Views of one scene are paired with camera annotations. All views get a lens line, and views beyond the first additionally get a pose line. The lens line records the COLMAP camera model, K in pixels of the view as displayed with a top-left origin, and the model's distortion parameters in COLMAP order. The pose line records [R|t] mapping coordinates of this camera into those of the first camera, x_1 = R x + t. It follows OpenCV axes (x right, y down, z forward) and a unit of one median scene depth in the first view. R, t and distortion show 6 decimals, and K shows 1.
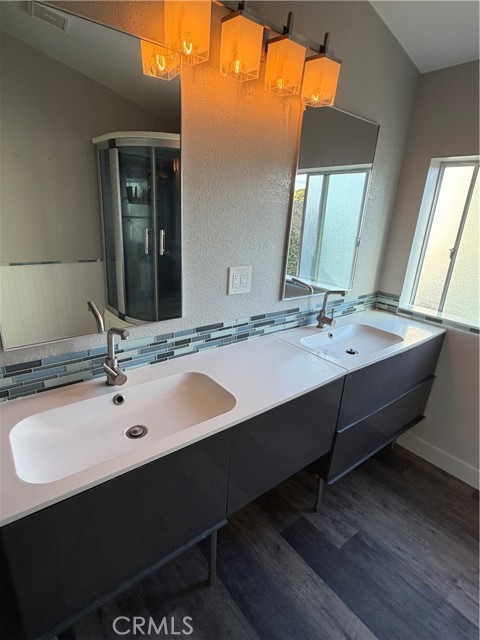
lens RADIAL K [[331.9, 0, 240.0], [0, 331.9, 320.0], [0, 0, 1]] dist [-0.004801, 0.000826]
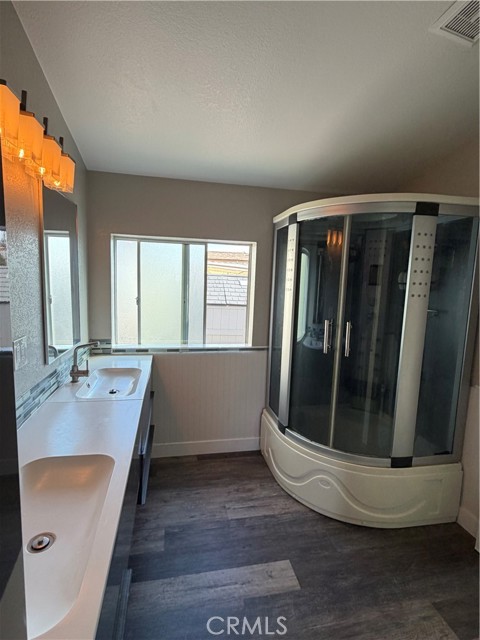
lens RADIAL K [[331.9, 0, 240.0], [0, 331.9, 320.0], [0, 0, 1]] dist [-0.004801, 0.000826]
pose [[0.440377, -0.152565, 0.884756, -0.449268], [0.271889, 0.961844, 0.030528, -0.059345], [-0.855655, 0.227111, 0.465055, 0.022613]]
